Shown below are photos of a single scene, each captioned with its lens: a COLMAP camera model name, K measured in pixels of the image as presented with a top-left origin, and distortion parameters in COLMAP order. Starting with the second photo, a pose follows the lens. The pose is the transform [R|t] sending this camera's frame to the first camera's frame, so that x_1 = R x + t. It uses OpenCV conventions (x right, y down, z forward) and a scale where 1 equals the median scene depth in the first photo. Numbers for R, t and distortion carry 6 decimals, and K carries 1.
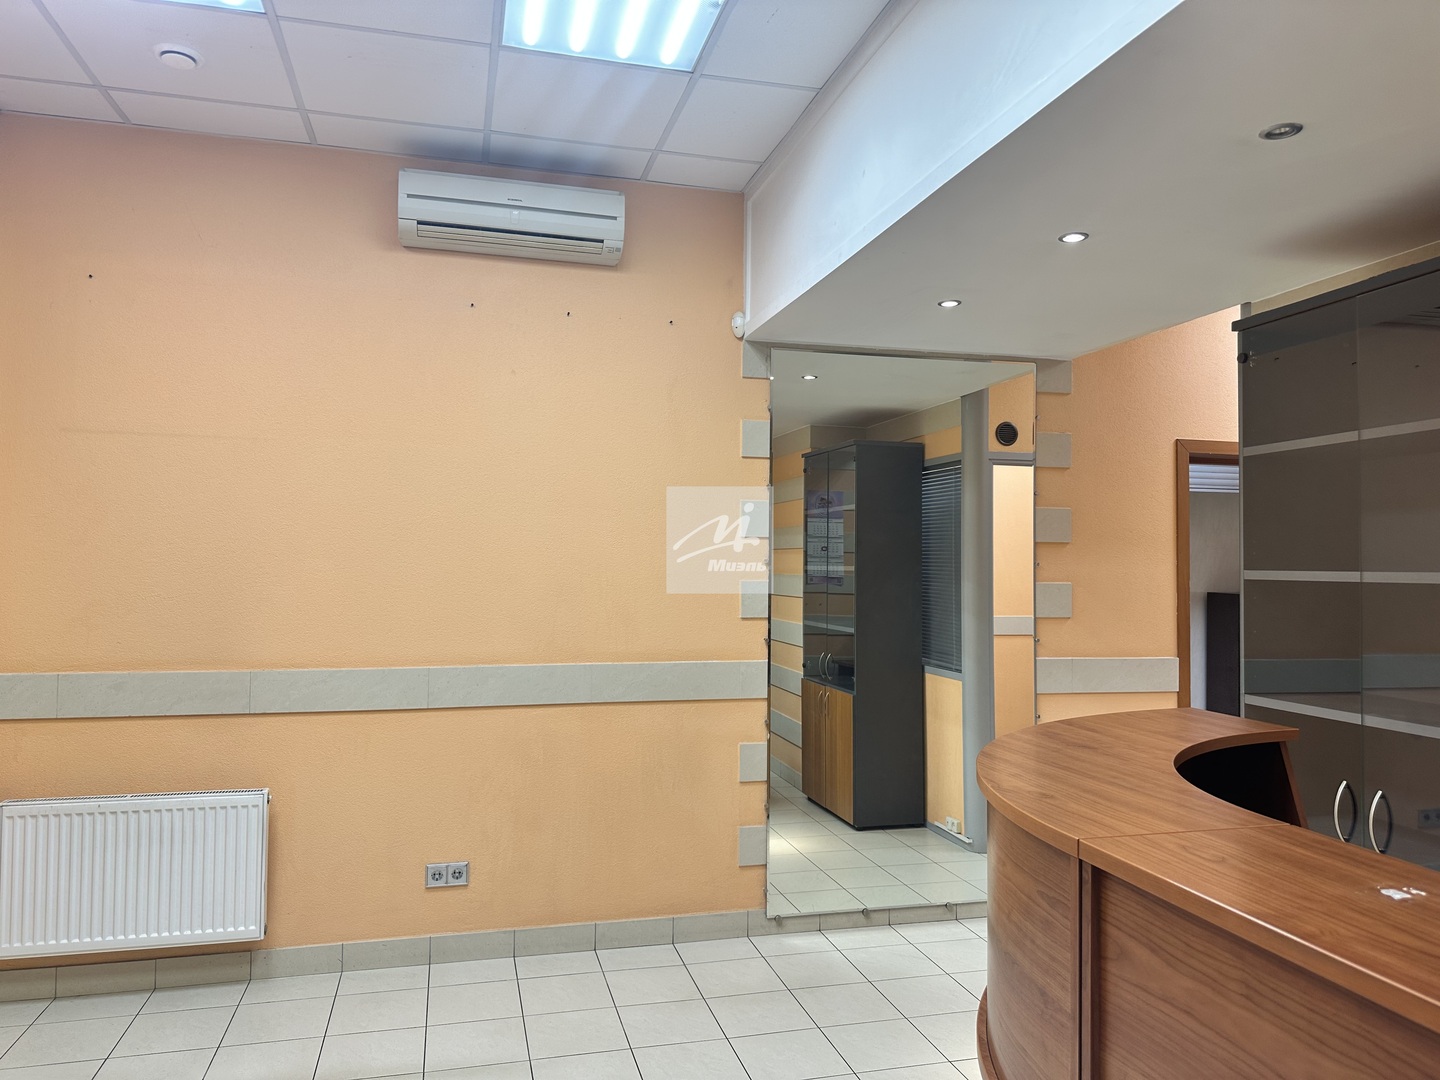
lens RADIAL K [[1011.3, 0, 719.7], [0, 1011.3, 533.3], [0, 0, 1]] dist [0.059527, -0.065815]
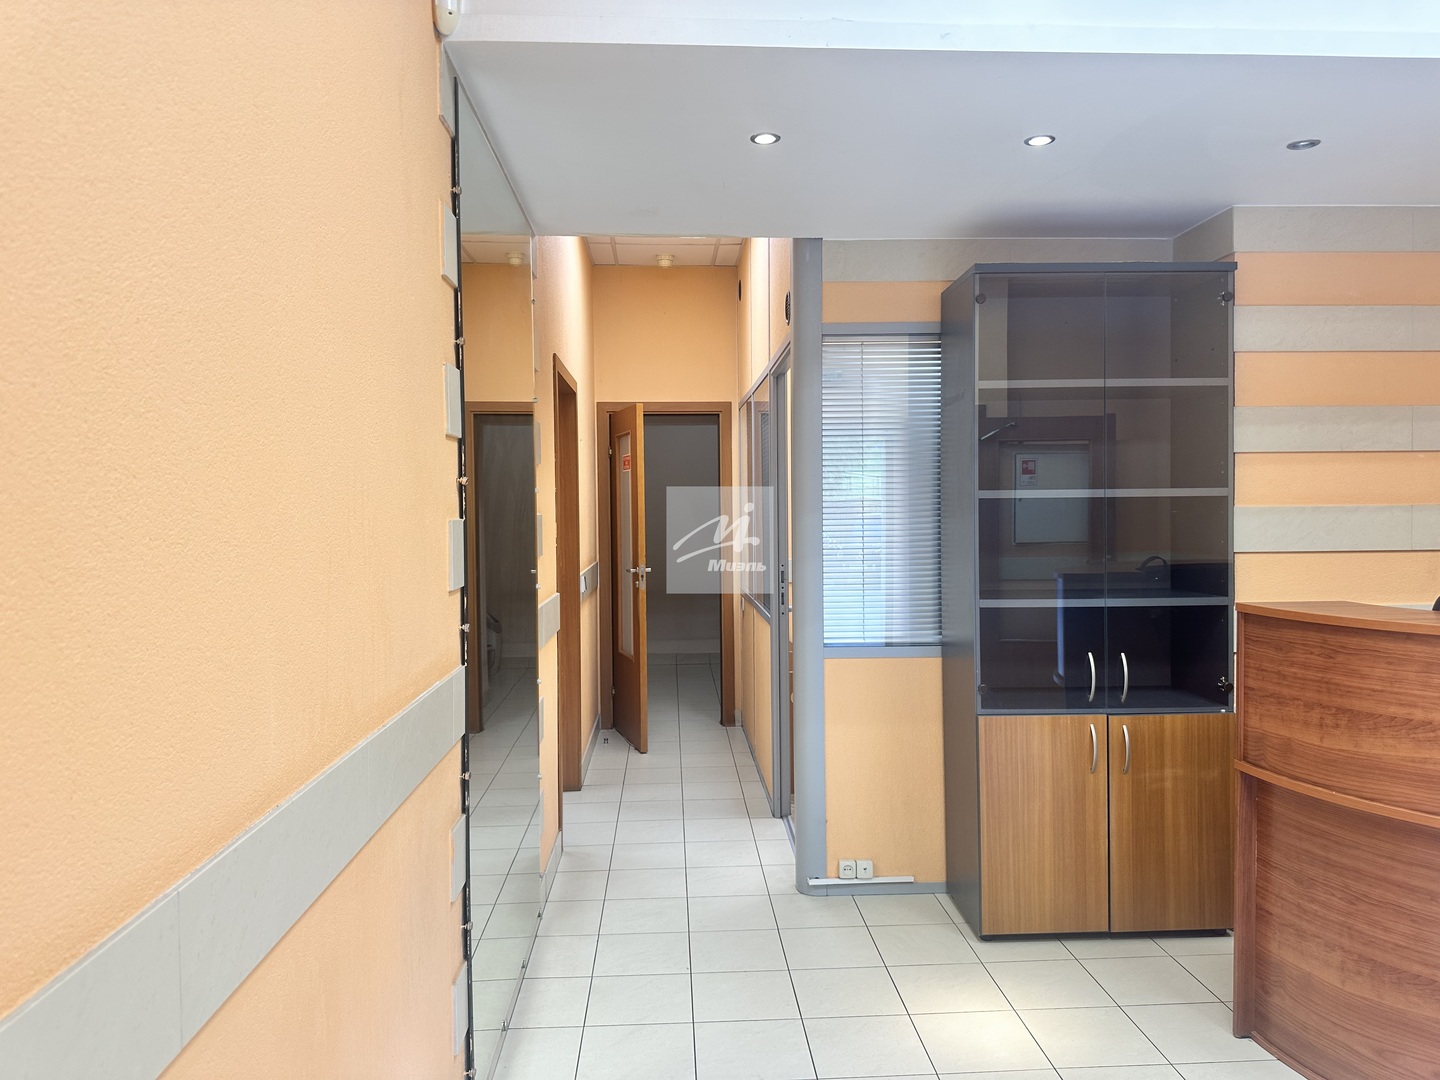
lens RADIAL K [[1011.3, 0, 720.5], [0, 1011.3, 525.5], [0, 0, 1]] dist [0.059527, -0.065815]
pose [[0.210785, -0.031226, 0.977034, -0.494731], [-0.019252, 0.999163, 0.036087, 0.031428], [-0.977343, -0.026417, 0.210007, 0.807711]]
